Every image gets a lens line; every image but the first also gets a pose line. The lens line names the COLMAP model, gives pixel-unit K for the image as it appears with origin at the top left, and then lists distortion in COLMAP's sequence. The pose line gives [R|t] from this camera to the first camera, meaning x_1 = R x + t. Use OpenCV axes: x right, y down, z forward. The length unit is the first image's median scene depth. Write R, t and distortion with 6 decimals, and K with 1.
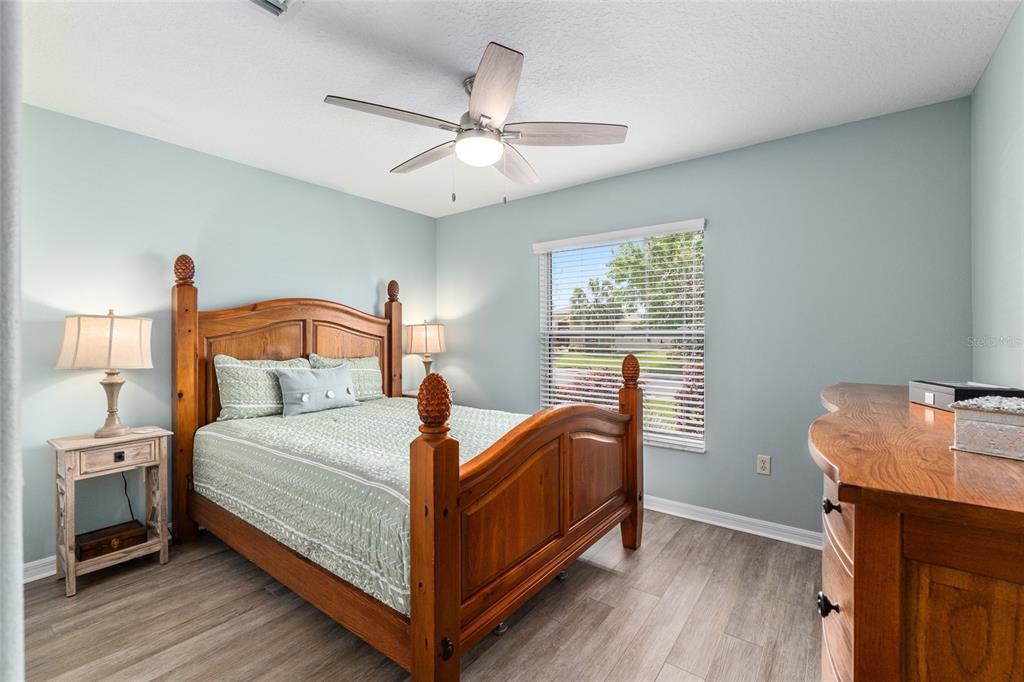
lens RADIAL K [[441.5, 0, 511.4], [0, 441.5, 335.9], [0, 0, 1]] dist [-0.007014, 0.000824]
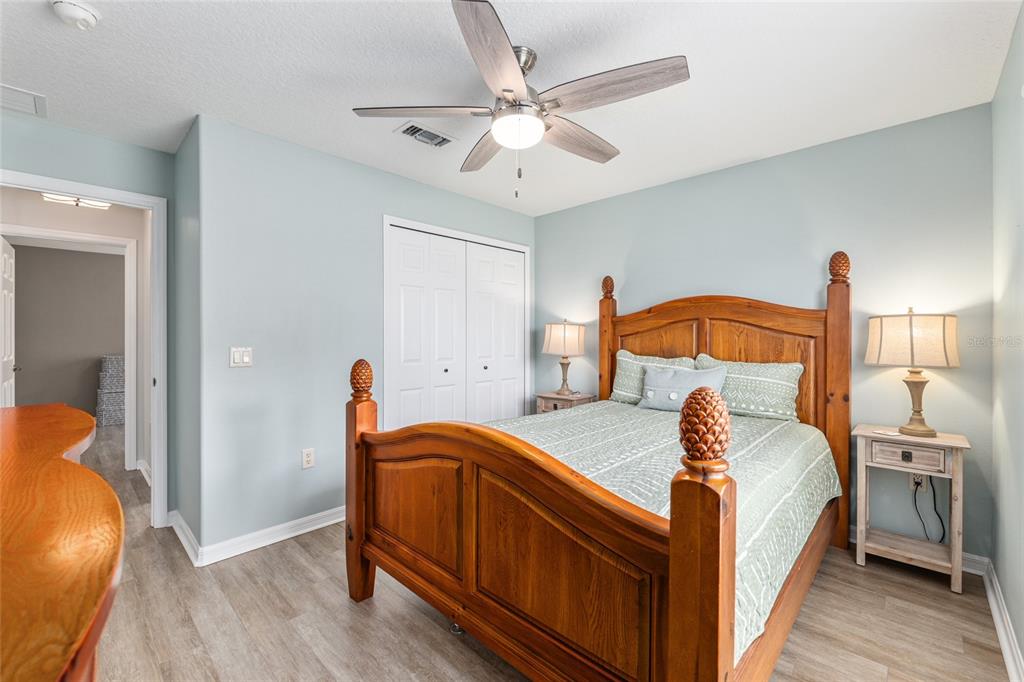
lens RADIAL K [[431.4, 0, 511.1], [0, 431.4, 339.0], [0, 0, 1]] dist [-0.004428, -0.000090]
pose [[-0.125030, 0.011571, -0.992085, 0.441460], [-0.000772, 0.999931, 0.011760, -0.001492], [0.992153, 0.002236, -0.125012, 0.596627]]
